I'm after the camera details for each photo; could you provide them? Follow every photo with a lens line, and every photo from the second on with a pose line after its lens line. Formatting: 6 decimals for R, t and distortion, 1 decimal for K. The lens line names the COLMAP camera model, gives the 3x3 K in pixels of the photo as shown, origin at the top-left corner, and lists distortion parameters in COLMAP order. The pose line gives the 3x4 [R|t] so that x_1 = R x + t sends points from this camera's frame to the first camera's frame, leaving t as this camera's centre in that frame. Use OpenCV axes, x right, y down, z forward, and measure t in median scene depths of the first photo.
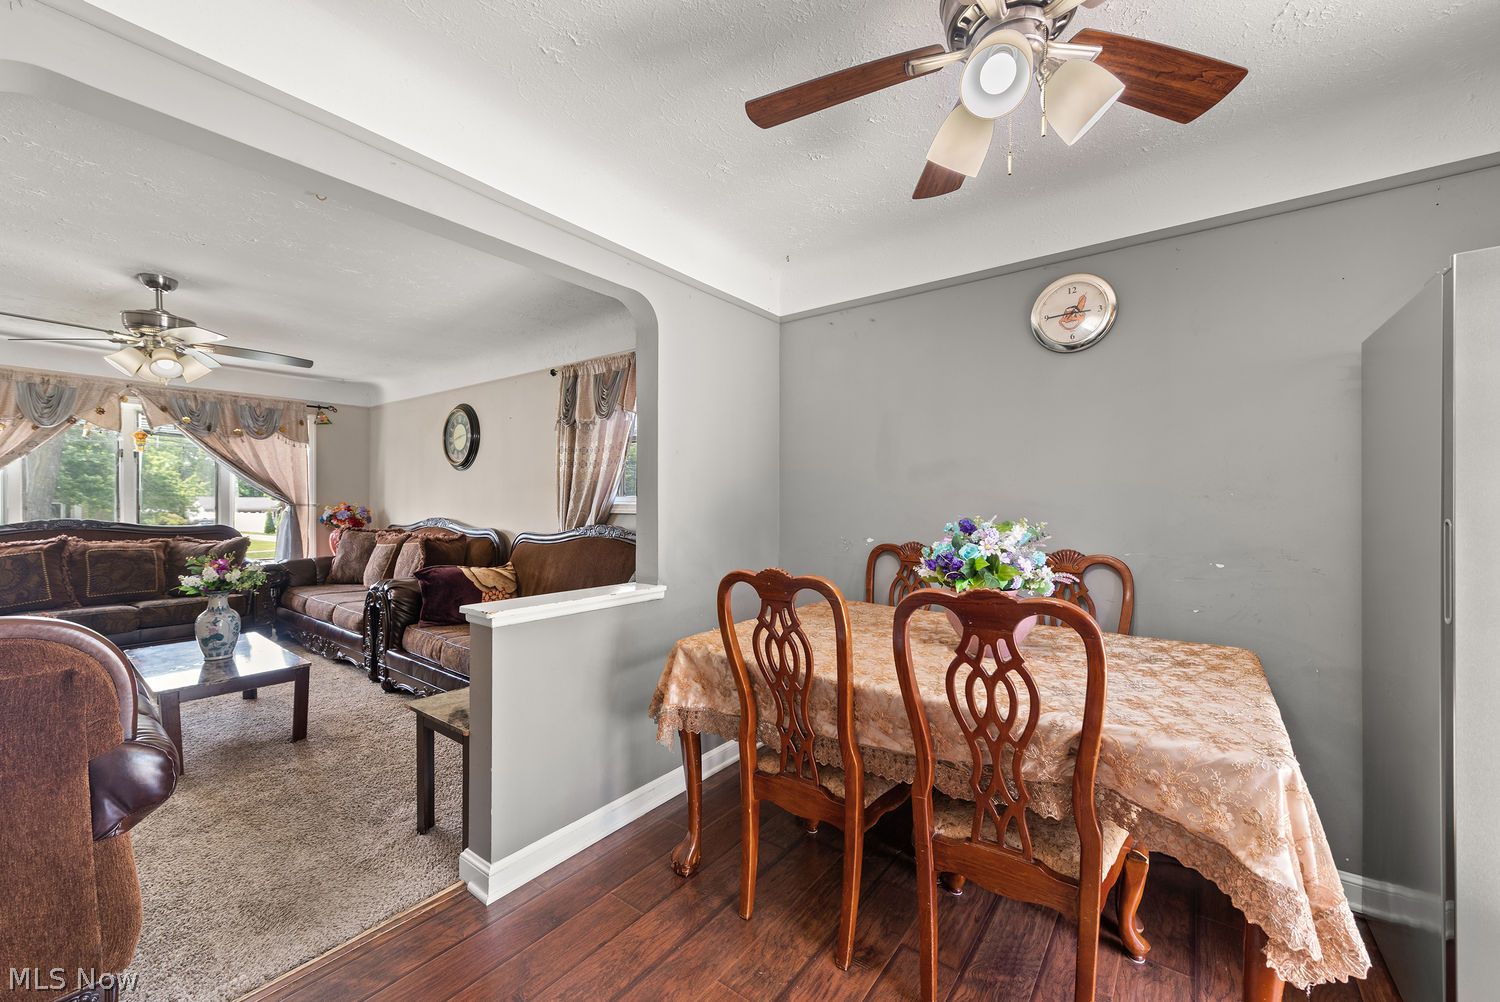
lens RADIAL K [[586.4, 0, 747.5], [0, 586.4, 501.4], [0, 0, 1]] dist [0.004244, -0.001308]
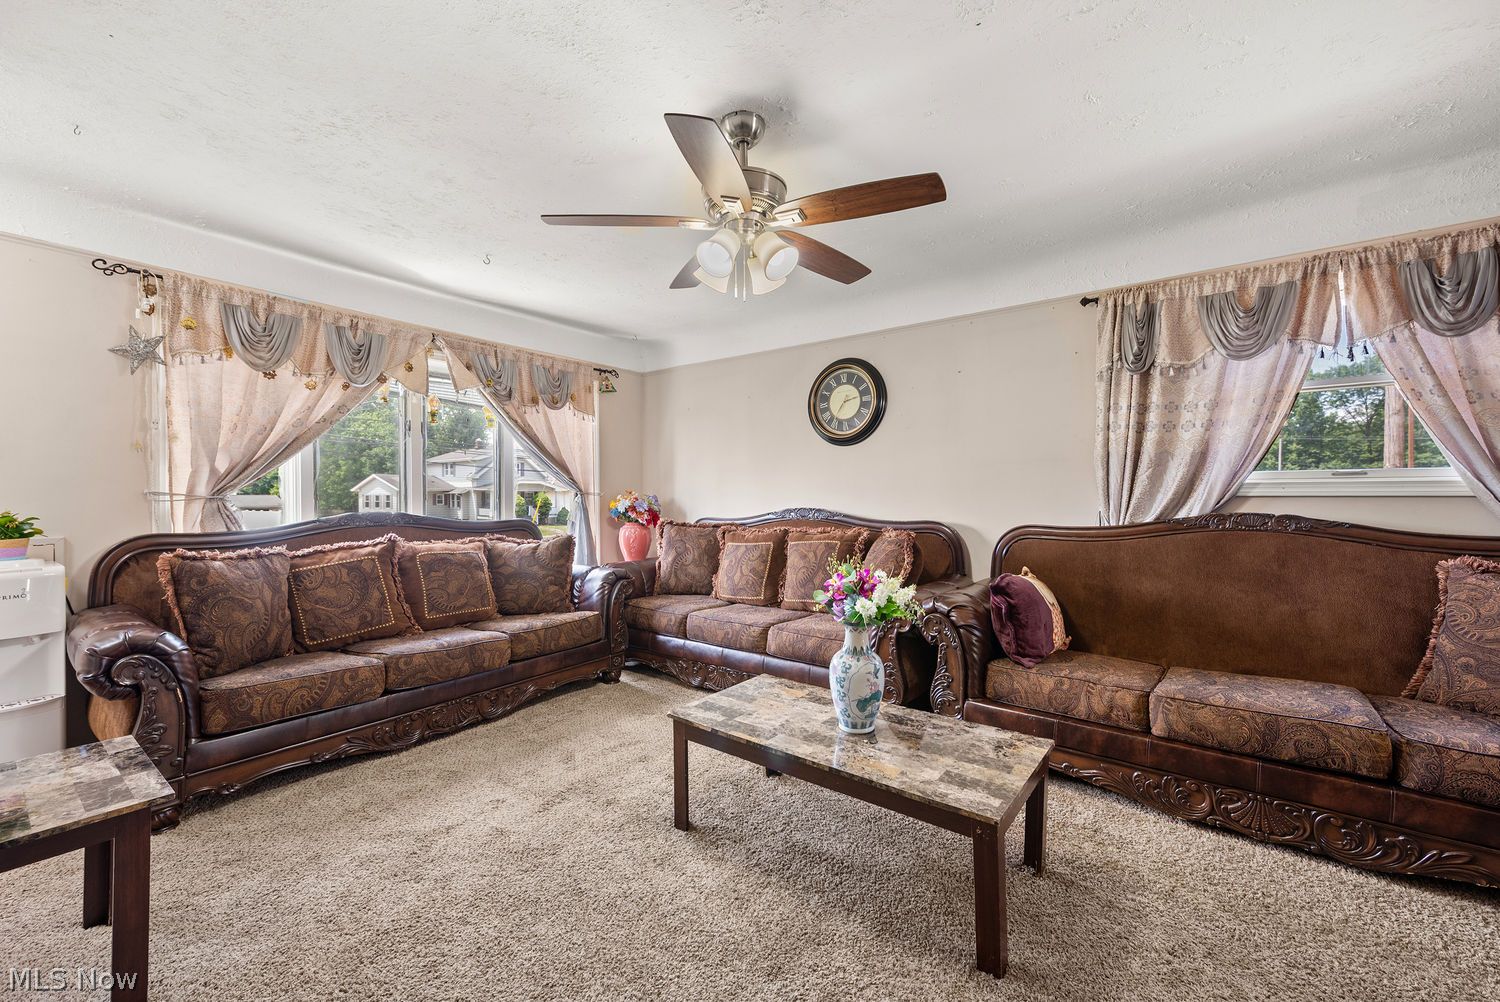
lens RADIAL K [[586.4, 0, 748.0], [0, 586.4, 496.4], [0, 0, 1]] dist [0.004244, -0.001308]
pose [[0.999970, -0.007685, -0.000306, -1.021695], [0.007685, 0.999970, 0.001385, 0.019374], [0.000296, -0.001387, 0.999999, 0.386280]]
